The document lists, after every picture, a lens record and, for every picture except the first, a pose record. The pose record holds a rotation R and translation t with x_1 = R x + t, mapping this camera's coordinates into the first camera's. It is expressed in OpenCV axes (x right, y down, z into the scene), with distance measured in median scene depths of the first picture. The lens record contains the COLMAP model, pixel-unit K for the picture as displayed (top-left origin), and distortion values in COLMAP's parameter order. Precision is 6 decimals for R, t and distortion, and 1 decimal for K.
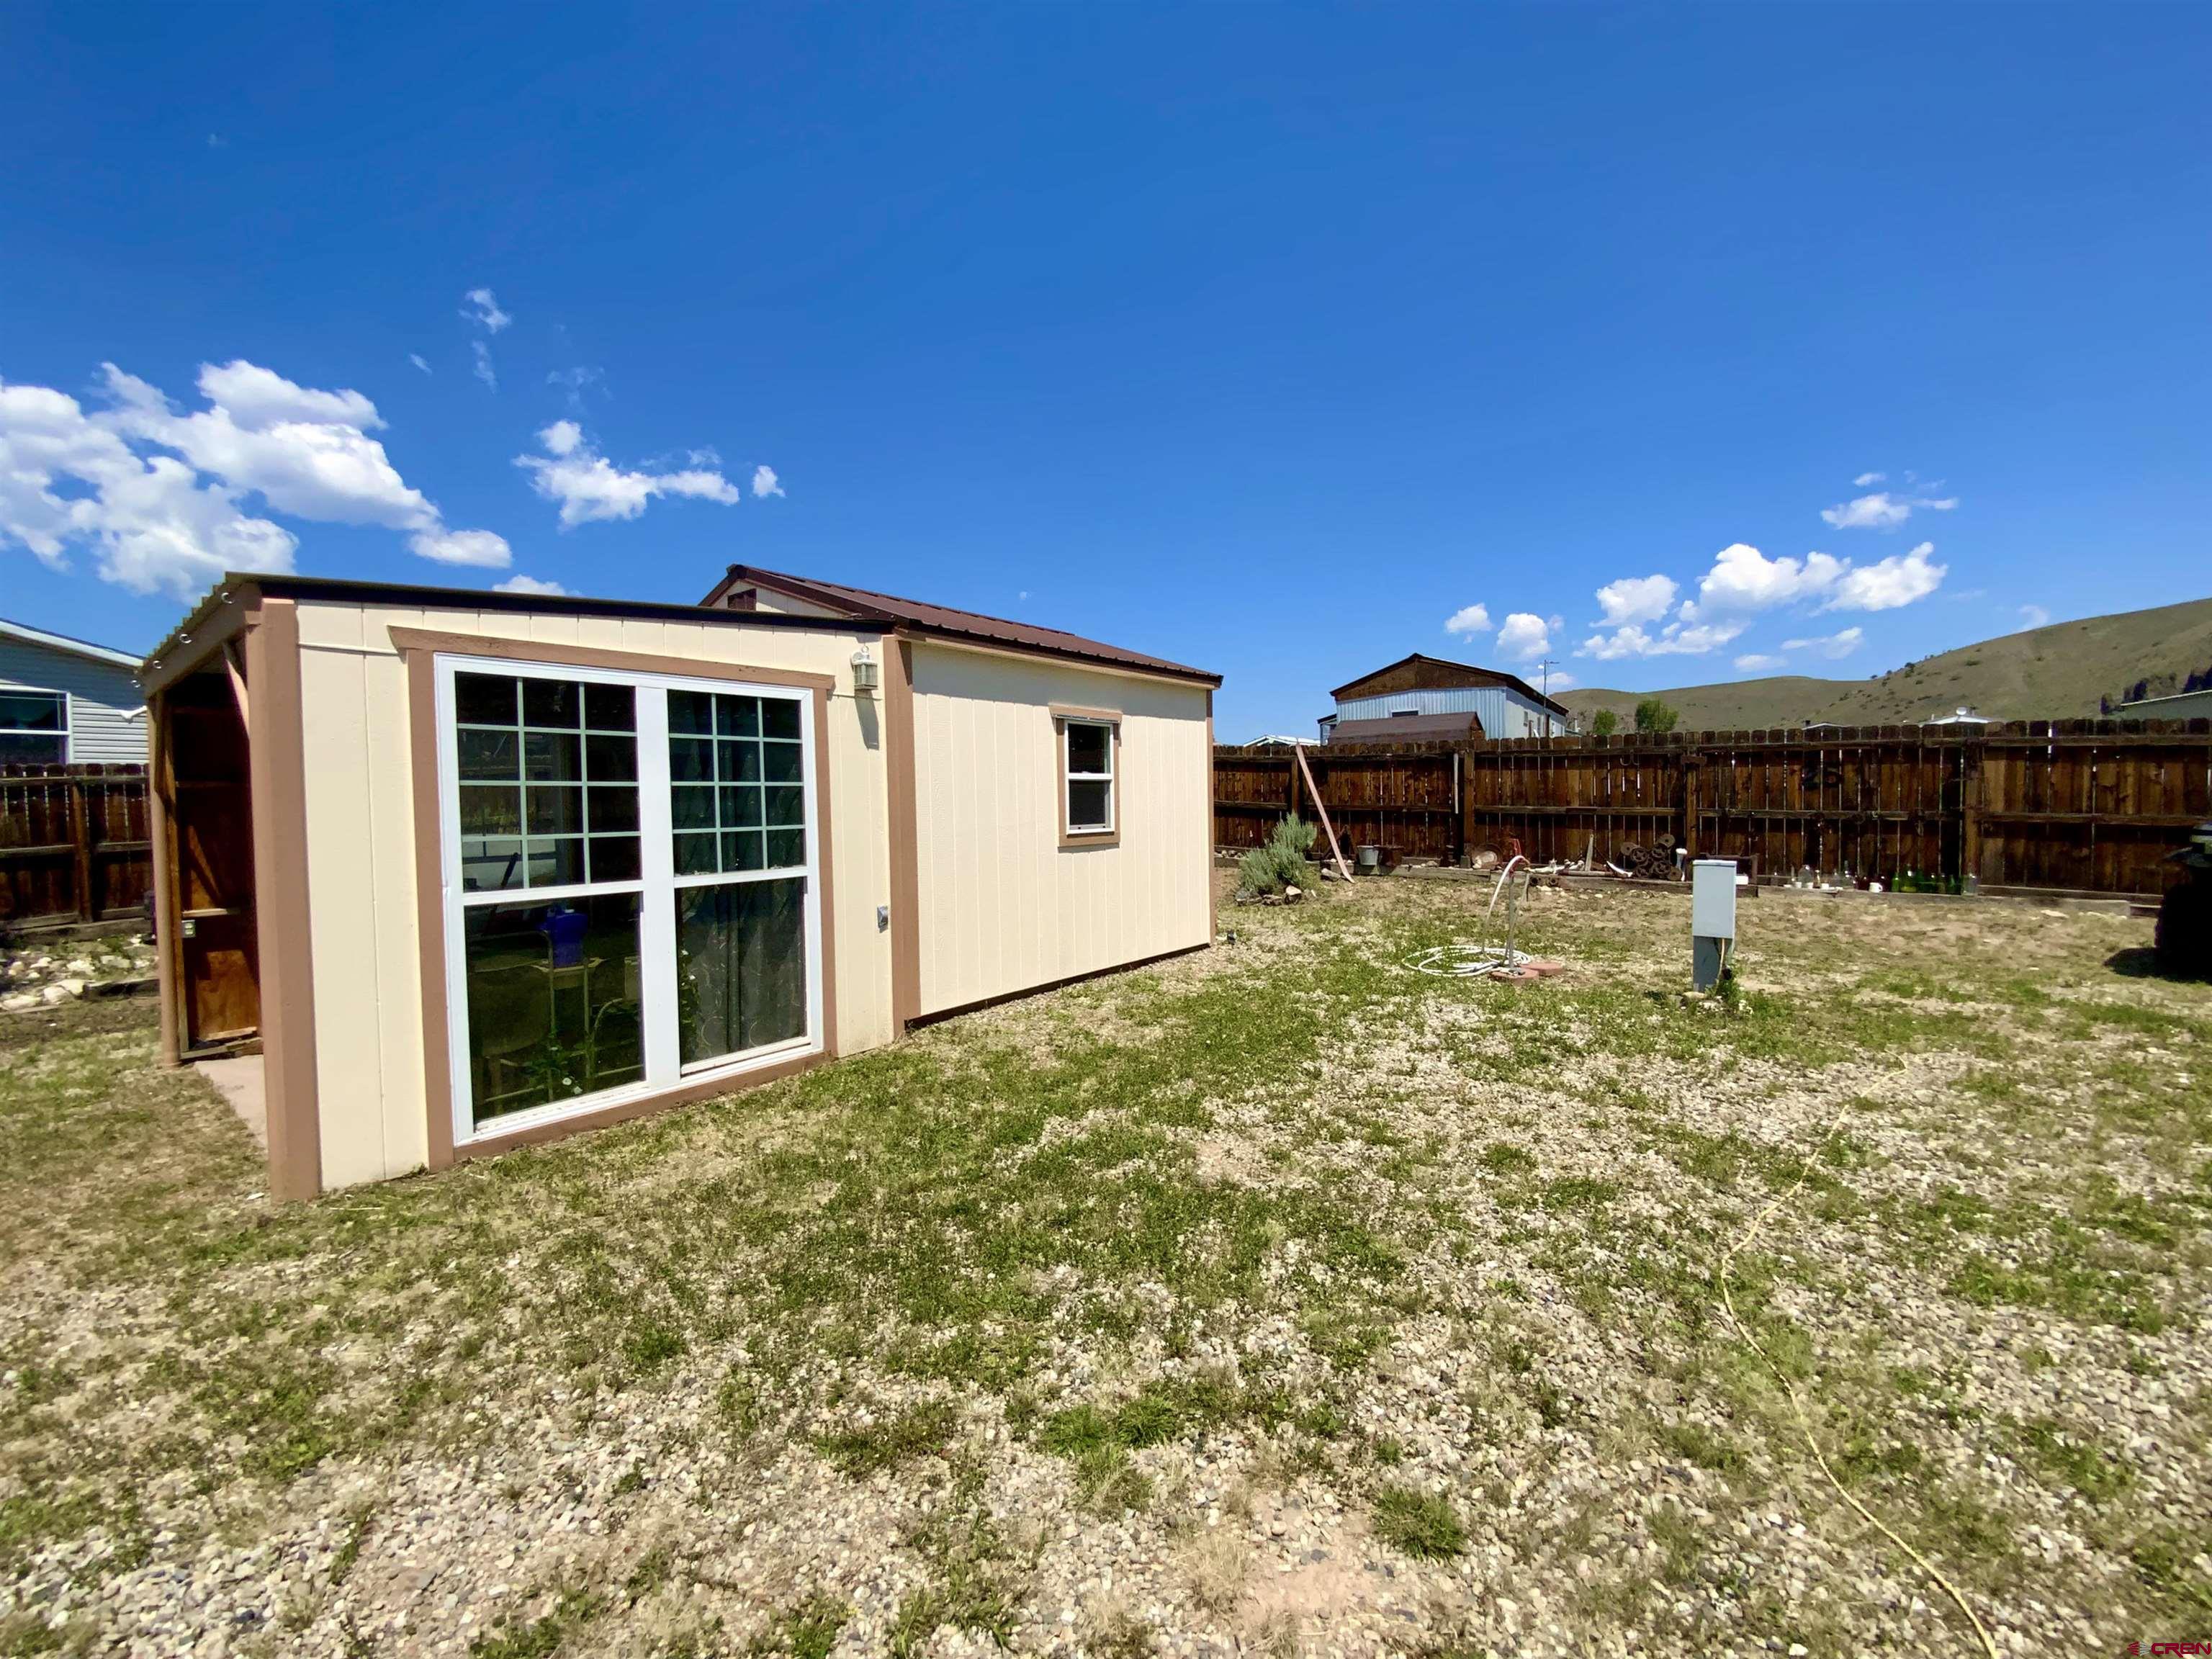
lens RADIAL K [[900.8, 0, 1117.8], [0, 900.8, 825.2], [0, 0, 1]] dist [0.003085, -0.005720]
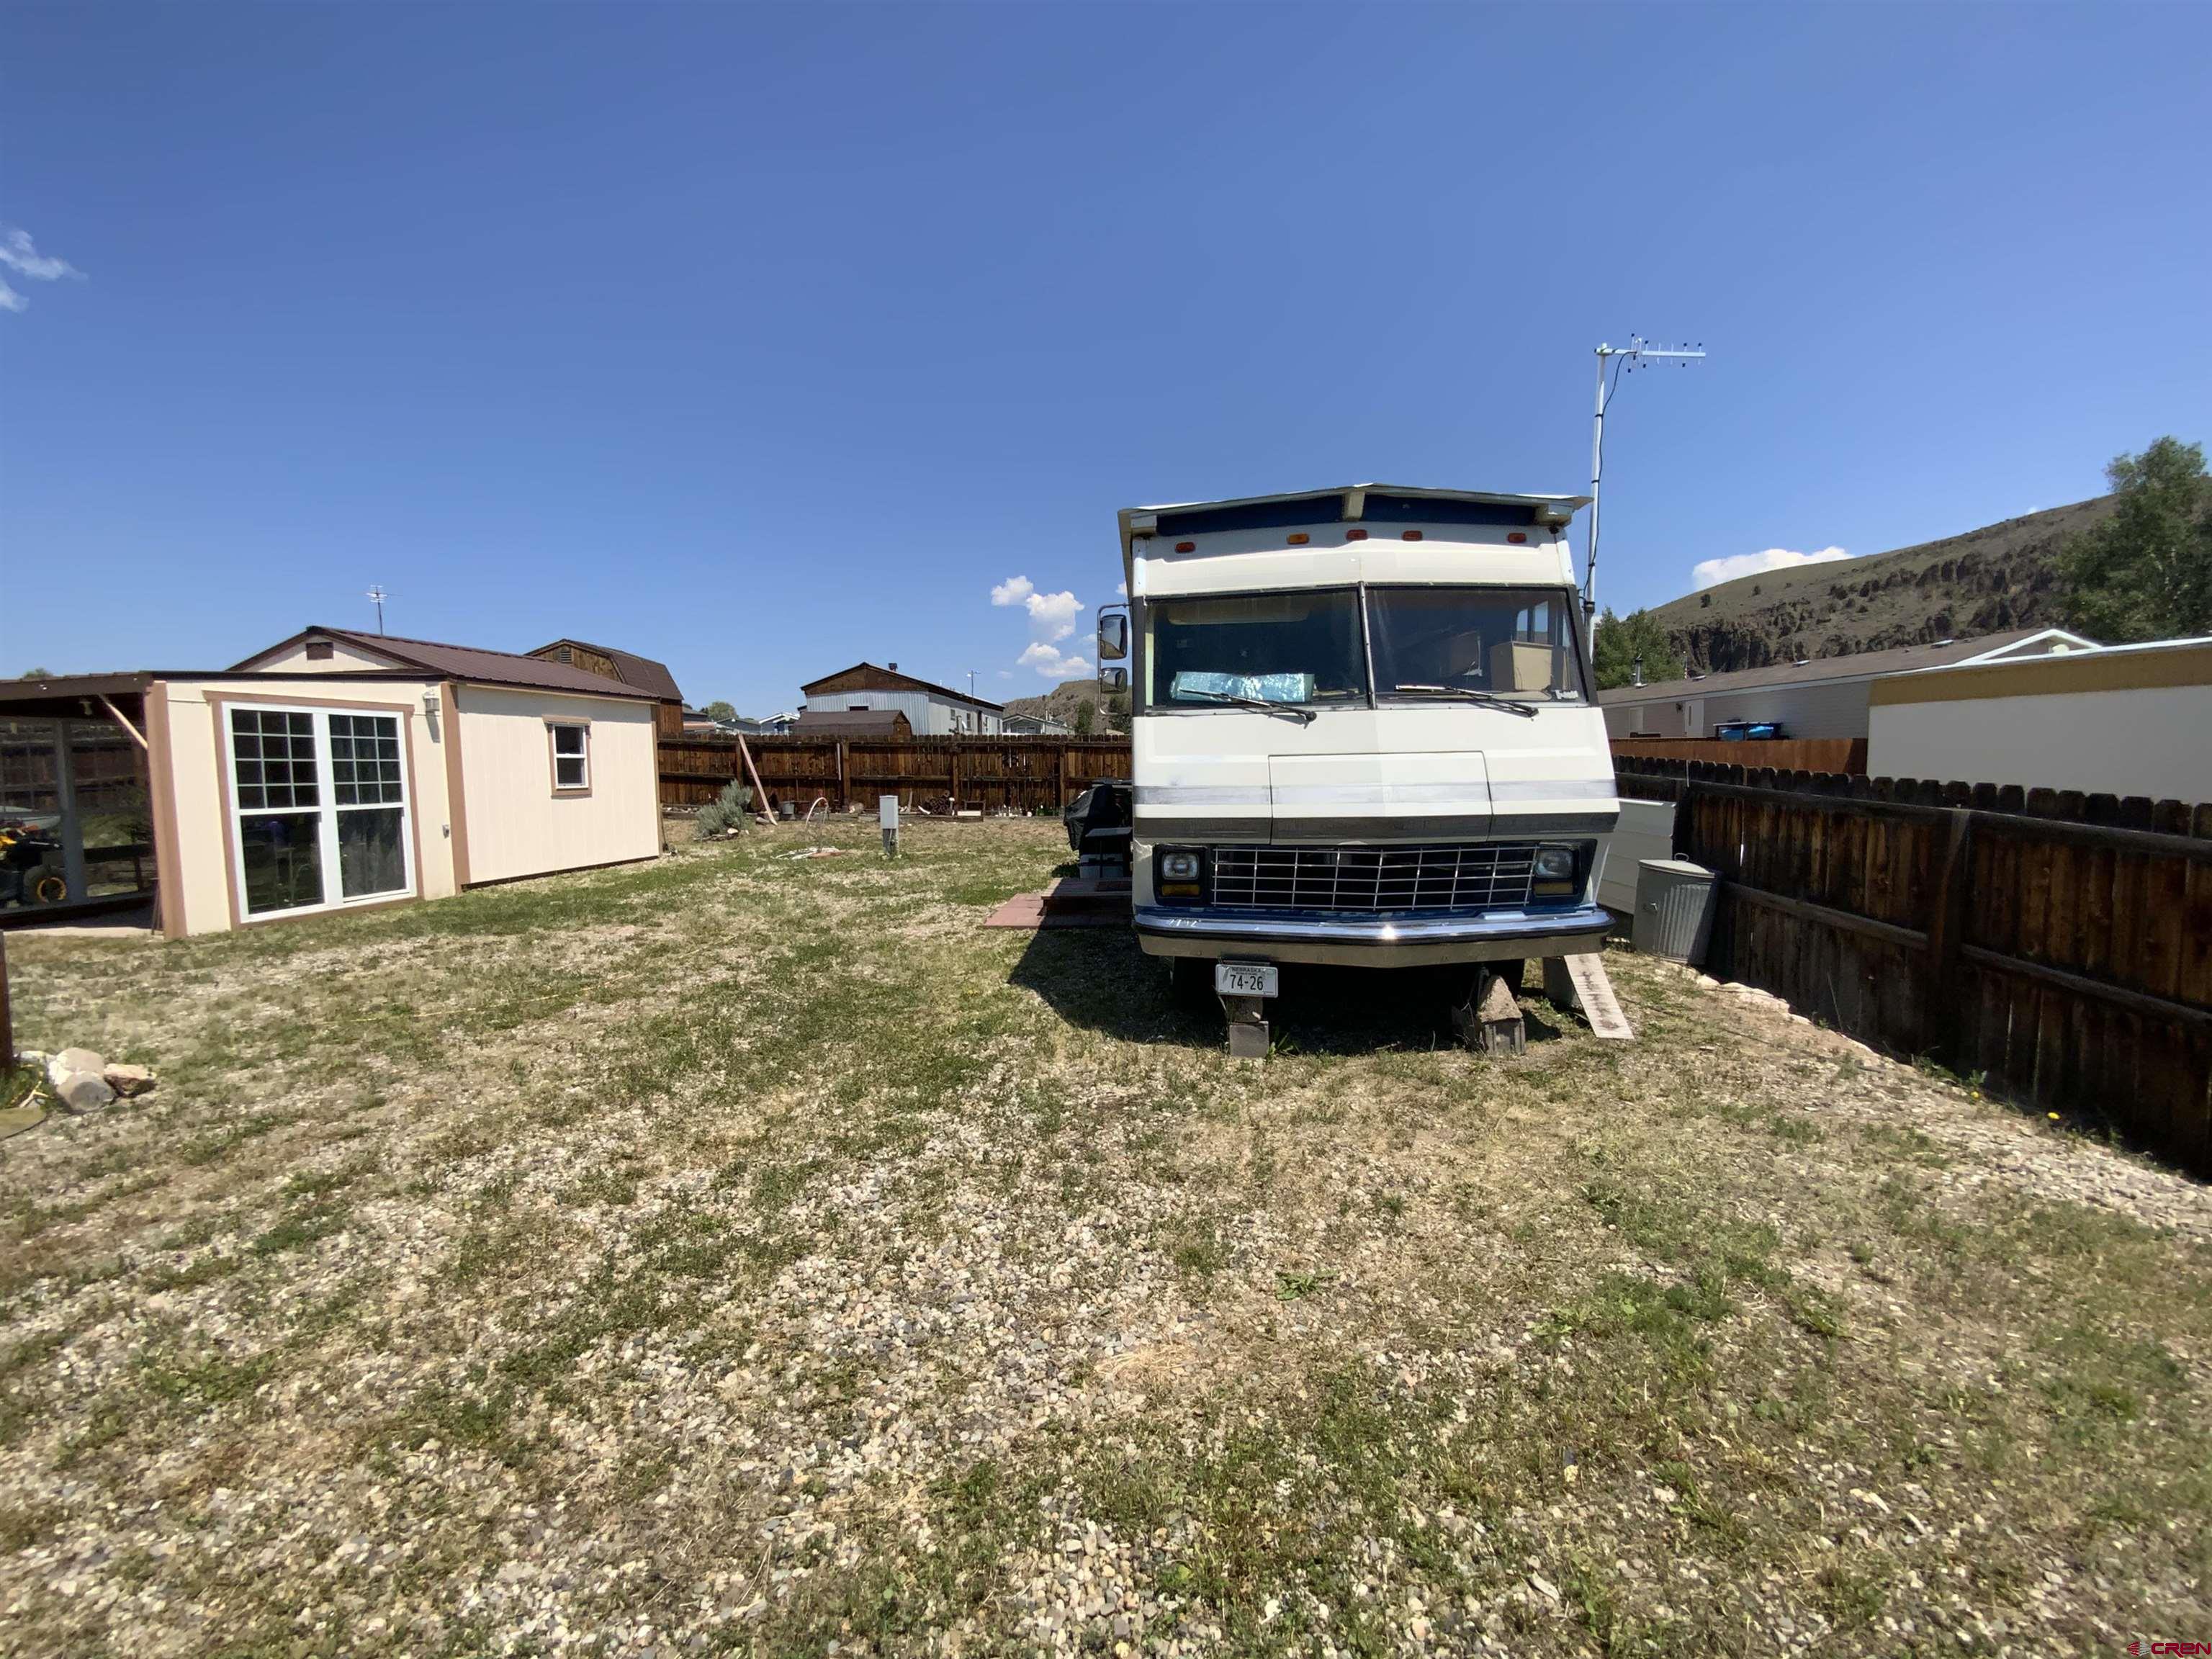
lens RADIAL K [[900.8, 0, 1112.1], [0, 900.8, 839.0], [0, 0, 1]] dist [0.003085, -0.005720]
pose [[0.881255, -0.036099, 0.471261, 0.062797], [0.017088, 0.998861, 0.044557, 0.045002], [-0.472333, -0.031213, 0.880868, -1.017666]]
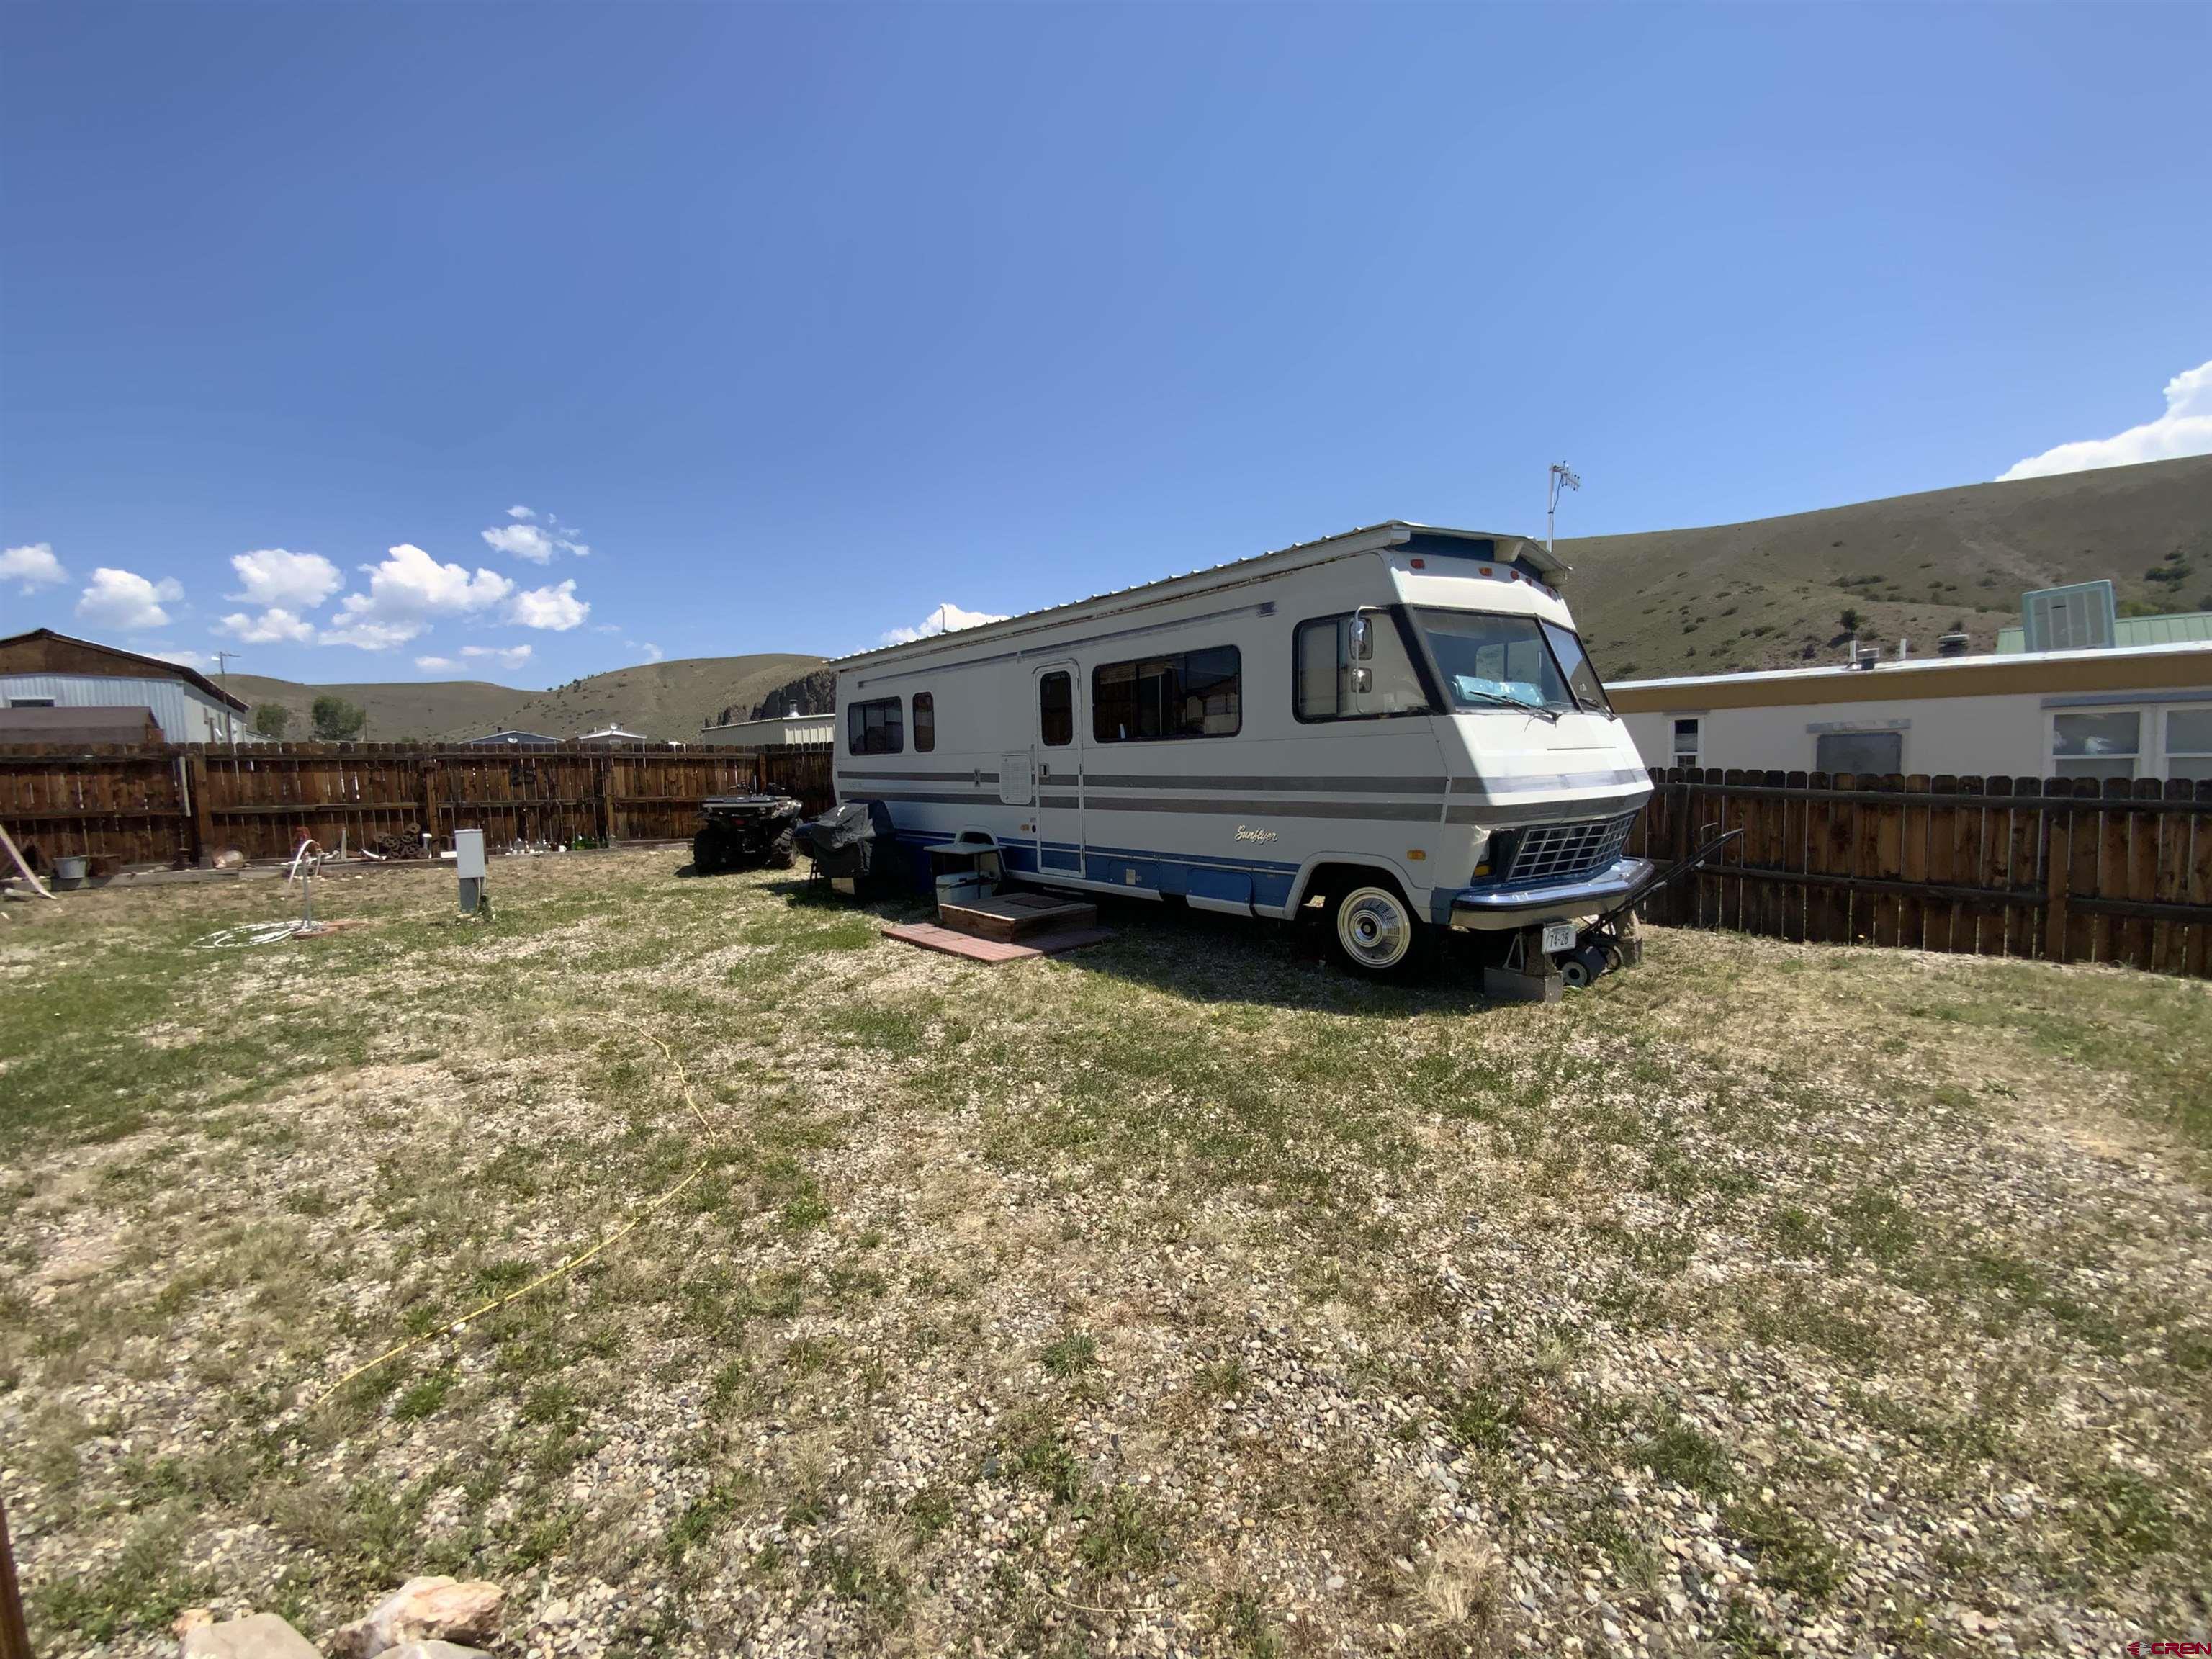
lens RADIAL K [[900.8, 0, 1094.3], [0, 900.8, 841.9], [0, 0, 1]] dist [0.003085, -0.005720]
pose [[0.326488, -0.072590, 0.942410, -0.367183], [0.059297, 0.996656, 0.056225, 0.029299], [-0.943340, 0.037525, 0.329700, -0.432116]]
